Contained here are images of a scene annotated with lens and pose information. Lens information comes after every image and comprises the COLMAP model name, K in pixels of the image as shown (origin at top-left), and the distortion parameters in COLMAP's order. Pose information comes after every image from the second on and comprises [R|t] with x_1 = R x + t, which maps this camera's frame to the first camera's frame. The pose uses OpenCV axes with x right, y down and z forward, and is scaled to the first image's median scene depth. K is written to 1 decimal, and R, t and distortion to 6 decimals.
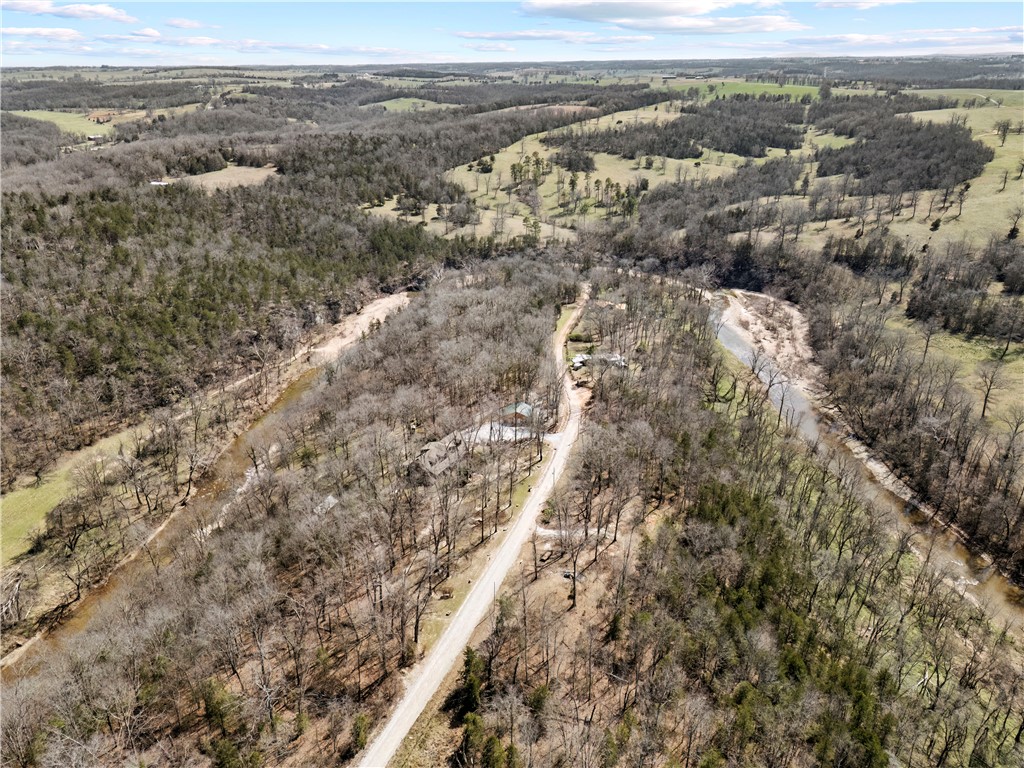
lens RADIAL K [[736.1, 0, 511.3], [0, 736.1, 382.2], [0, 0, 1]] dist [0.033667, -0.007866]
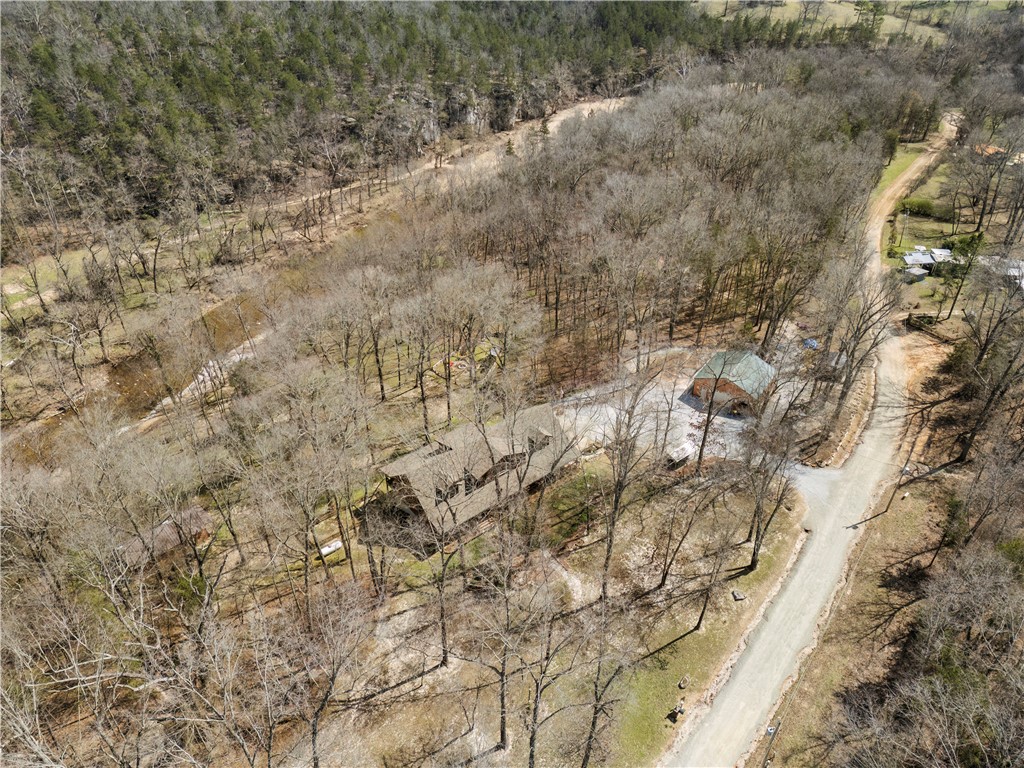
lens RADIAL K [[736.1, 0, 516.0], [0, 736.1, 386.6], [0, 0, 1]] dist [0.033667, -0.007866]
pose [[0.928052, 0.223665, -0.297815, 0.014980], [-0.156930, 0.959987, 0.231945, -0.020099], [0.337776, -0.168521, 0.926017, 0.443322]]
